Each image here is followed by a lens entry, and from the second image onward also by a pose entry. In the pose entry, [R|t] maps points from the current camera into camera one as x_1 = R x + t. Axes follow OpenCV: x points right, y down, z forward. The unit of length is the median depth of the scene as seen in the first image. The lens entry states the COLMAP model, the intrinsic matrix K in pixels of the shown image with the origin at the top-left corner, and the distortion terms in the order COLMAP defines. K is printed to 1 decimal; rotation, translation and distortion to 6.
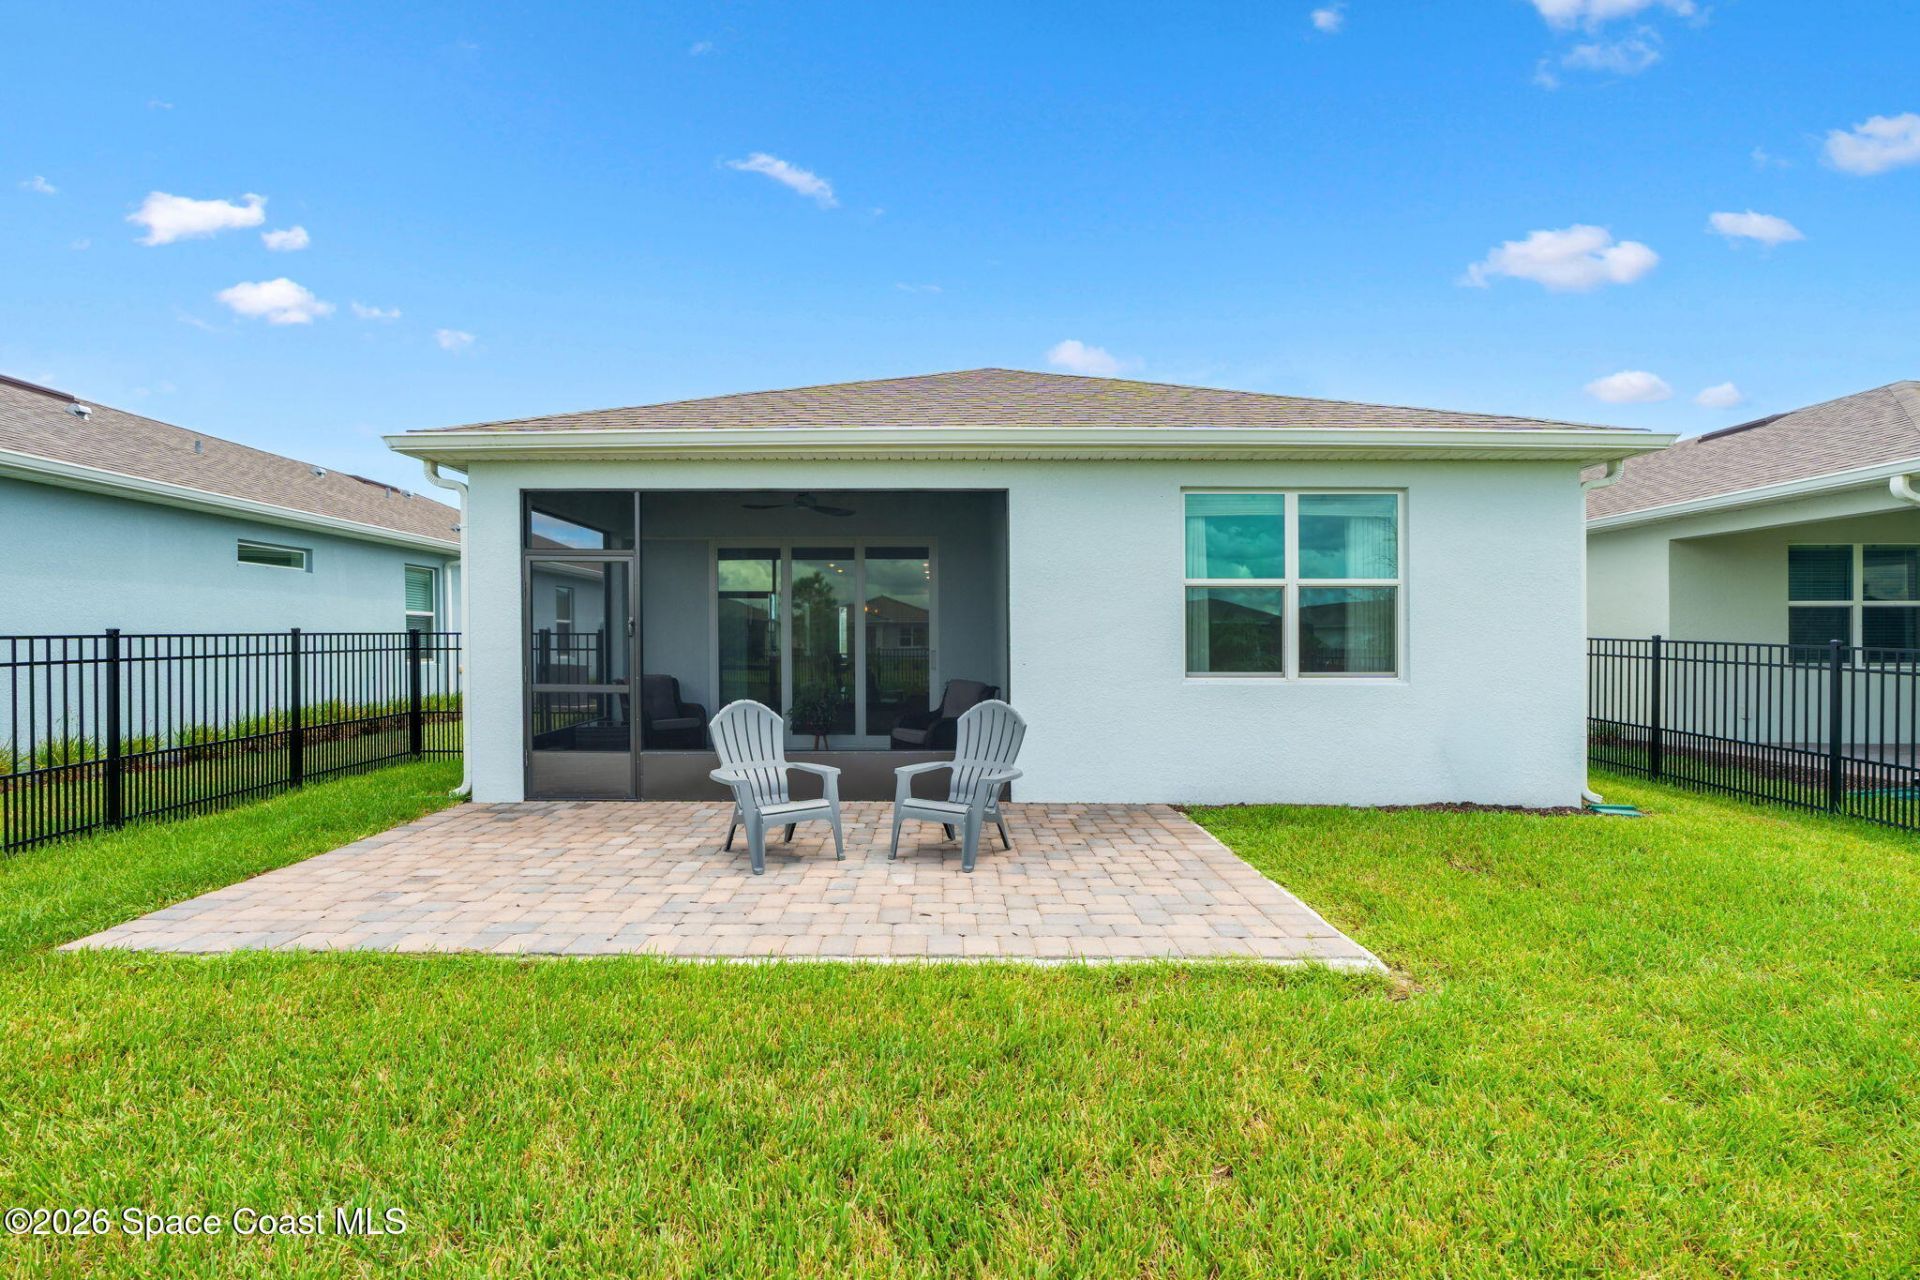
lens RADIAL K [[877.8, 0, 960.0], [0, 877.8, 640.0], [0, 0, 1]] dist [-0.001890, -0.000224]
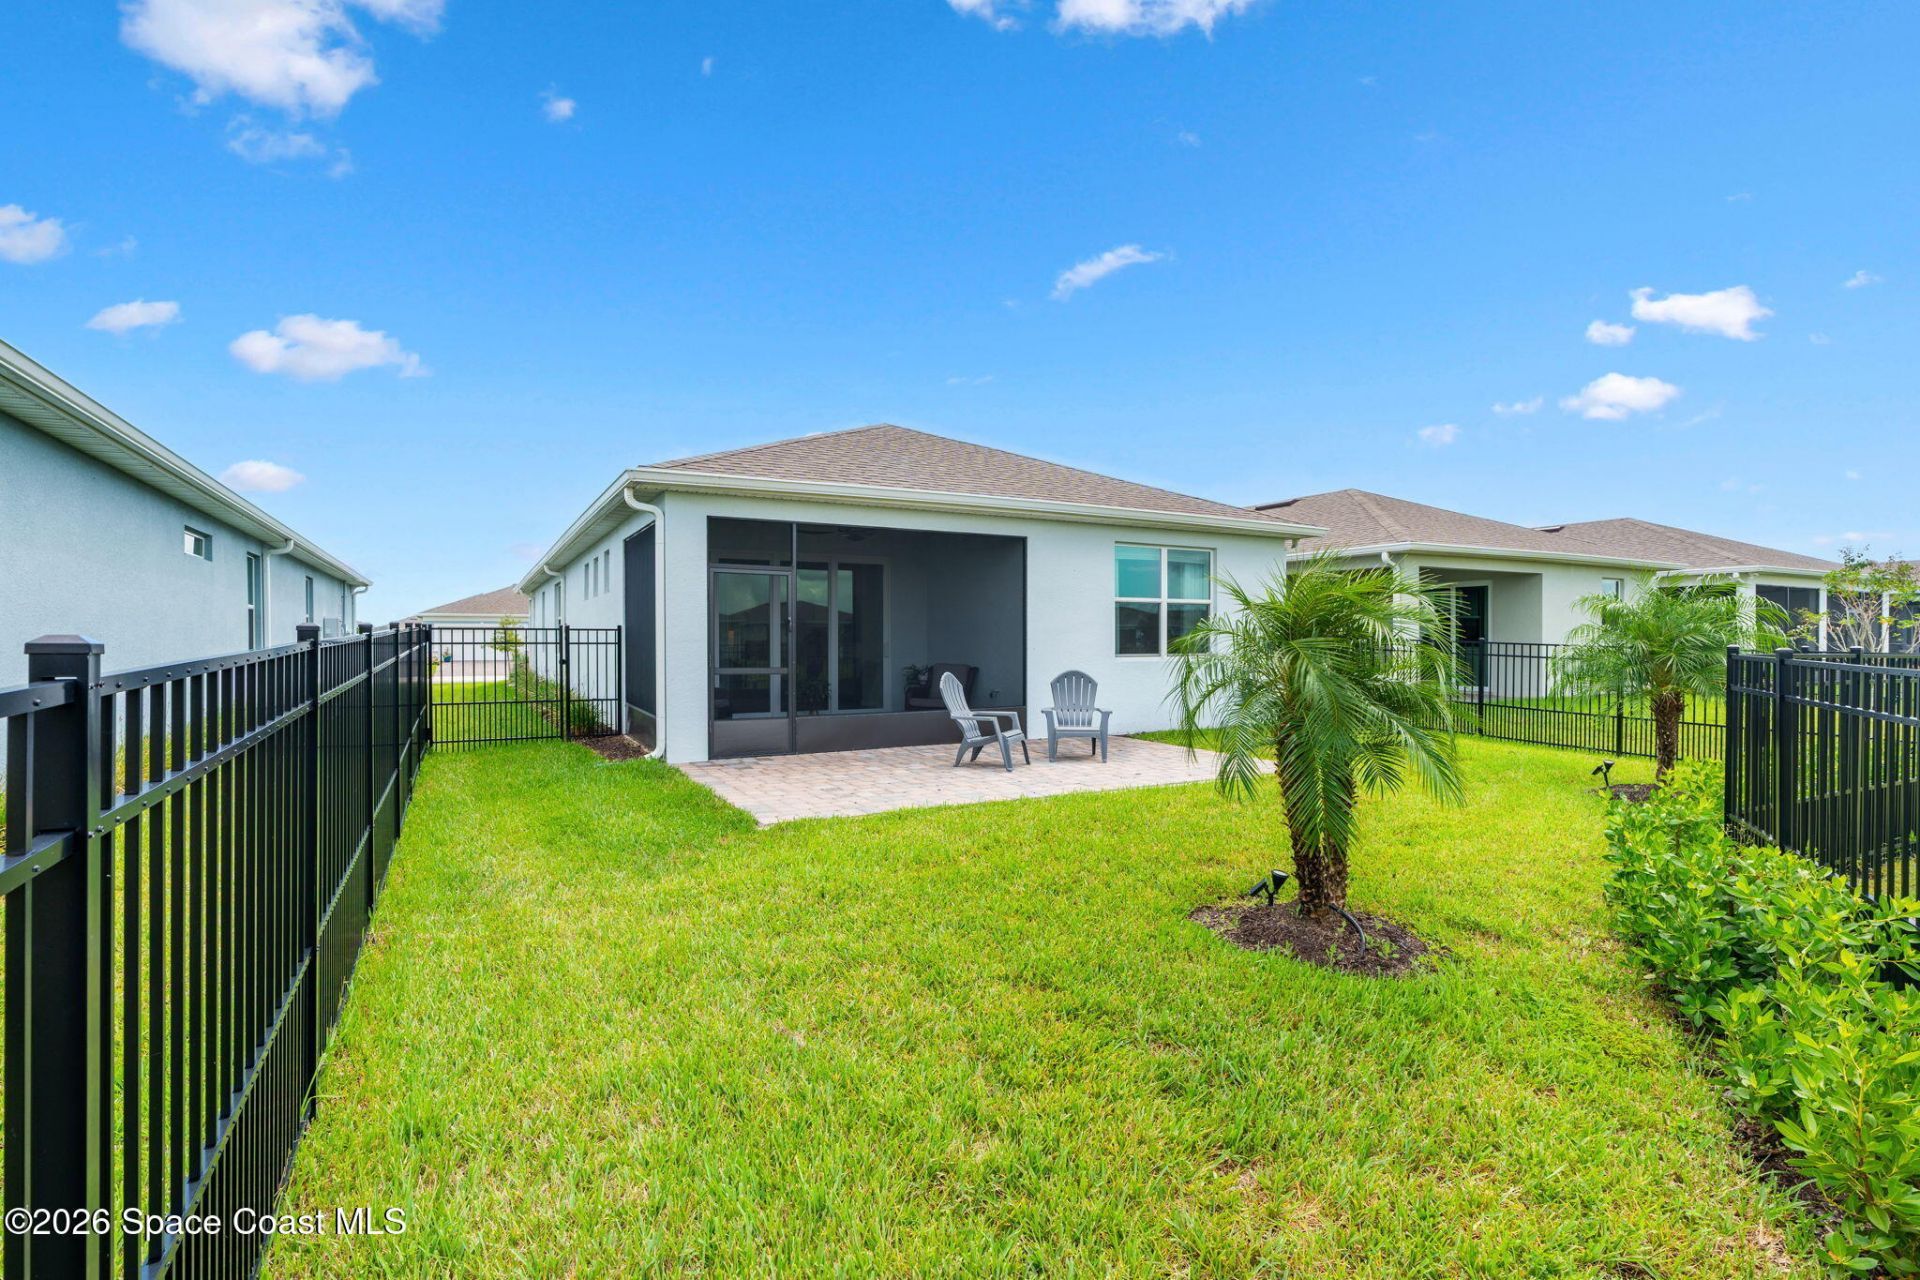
lens RADIAL K [[877.8, 0, 960.0], [0, 877.8, 640.0], [0, 0, 1]] dist [-0.001890, -0.000224]
pose [[0.874769, -0.004525, 0.484520, -0.800546], [0.007174, 0.999968, -0.003613, 0.015910], [-0.484488, 0.006636, 0.874773, -0.304995]]
